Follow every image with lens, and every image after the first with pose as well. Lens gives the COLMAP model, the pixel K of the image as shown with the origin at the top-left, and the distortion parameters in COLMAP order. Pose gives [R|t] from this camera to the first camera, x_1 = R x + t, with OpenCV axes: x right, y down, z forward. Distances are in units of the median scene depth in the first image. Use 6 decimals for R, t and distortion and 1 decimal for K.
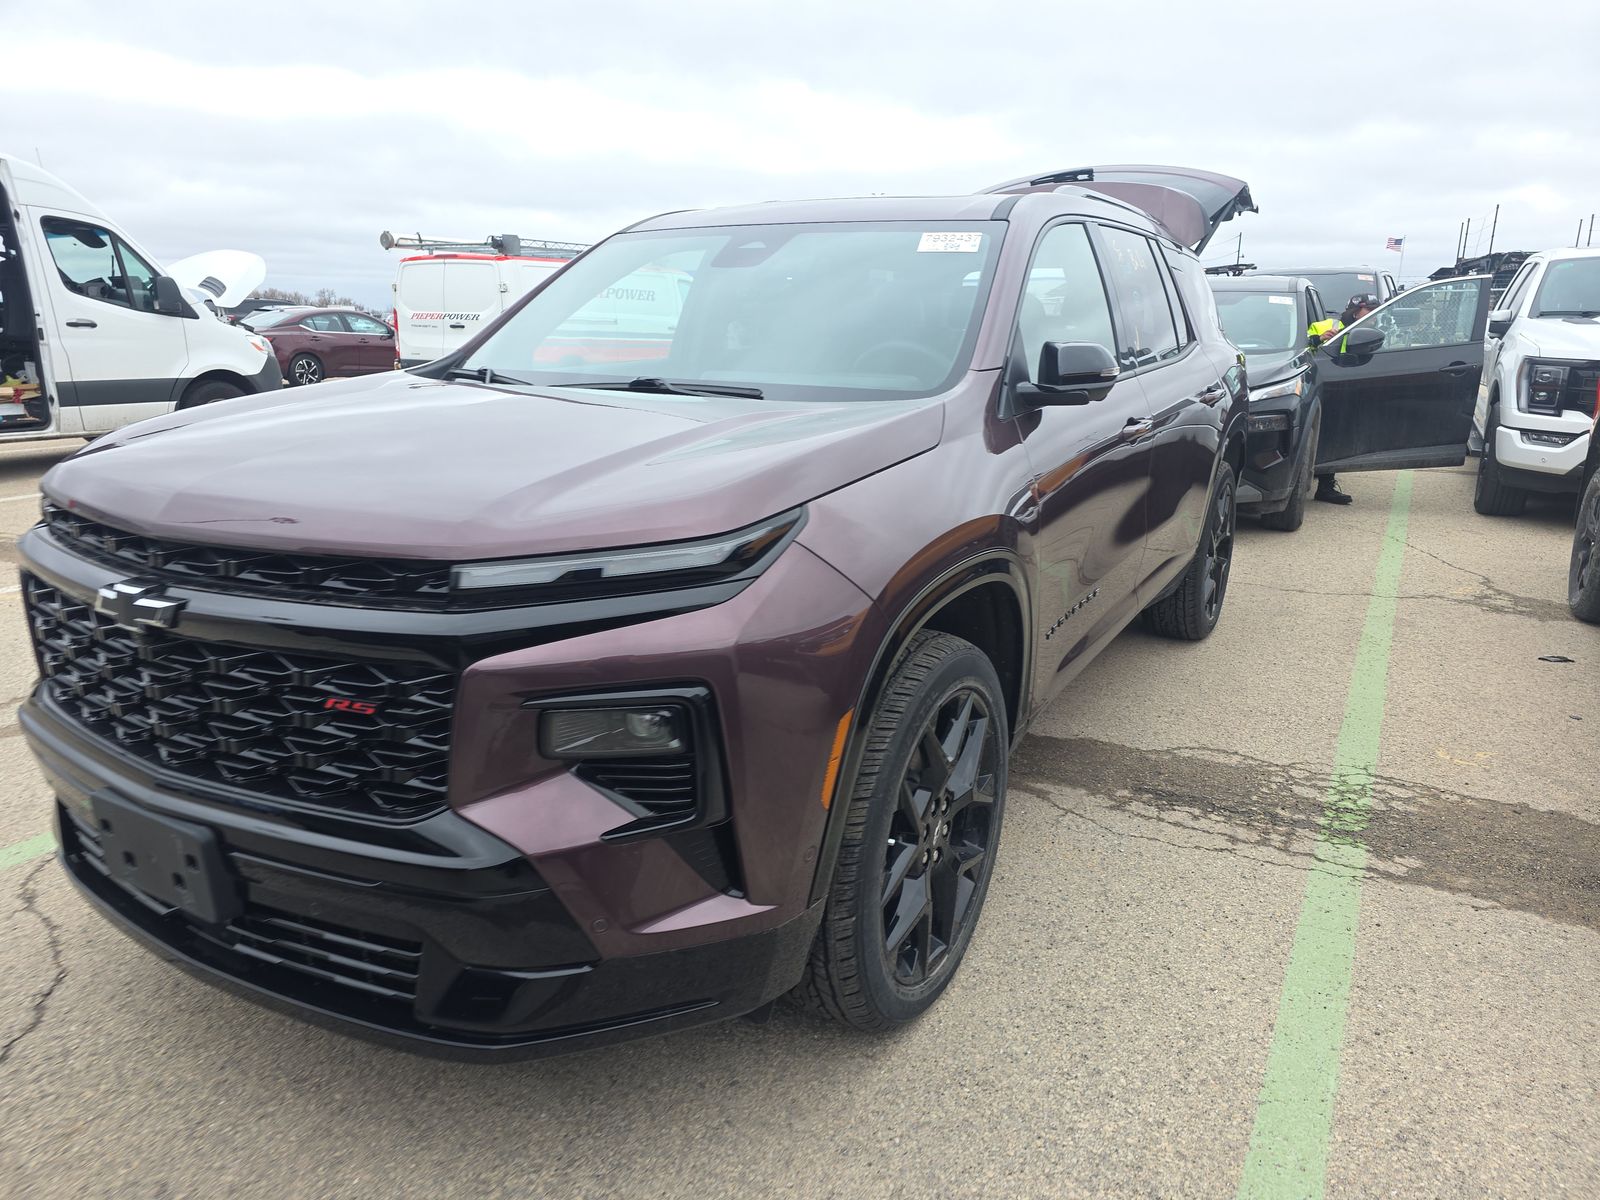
lens RADIAL K [[1065.5, 0, 787.9], [0, 1065.5, 611.7], [0, 0, 1]] dist [0.049604, -0.048152]
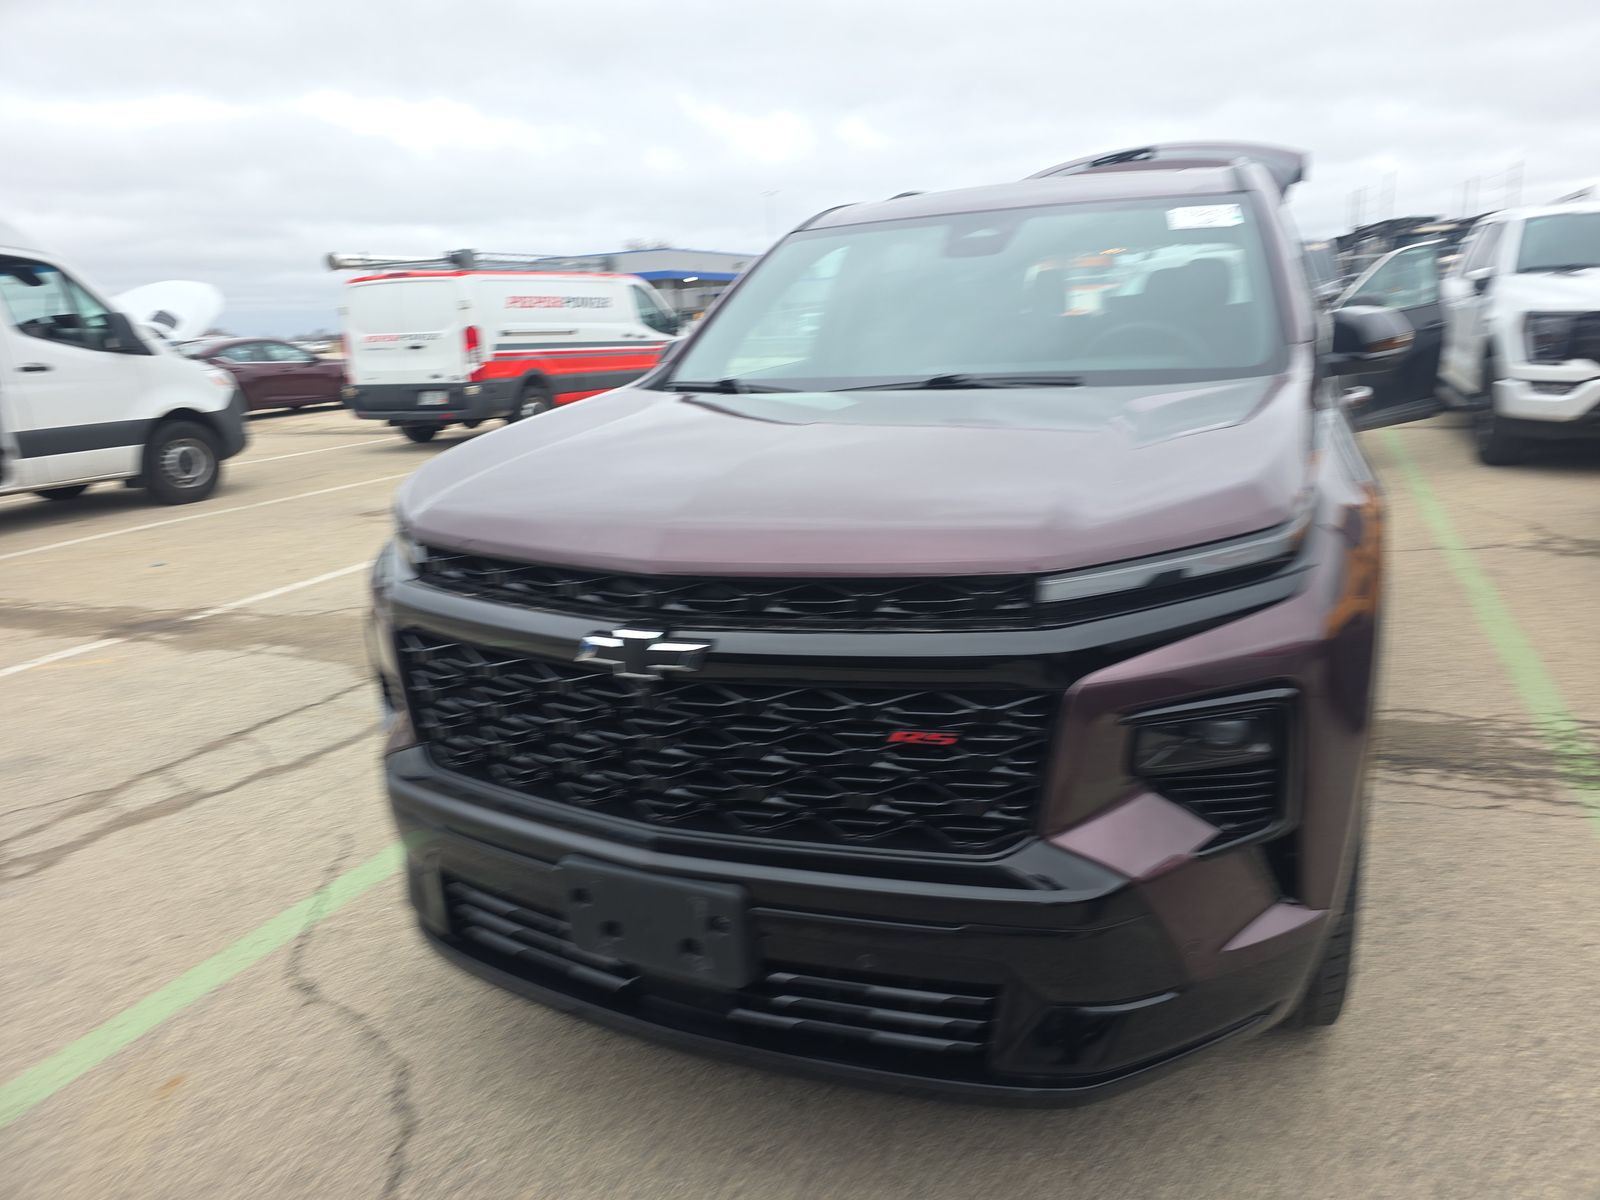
lens RADIAL K [[1065.5, 0, 787.9], [0, 1065.5, 611.7], [0, 0, 1]] dist [0.049604, -0.048152]
pose [[0.992720, -0.082538, 0.087716, -0.324640], [0.082613, 0.996578, 0.002785, -0.018442], [-0.087646, 0.004482, 0.996142, 0.050319]]
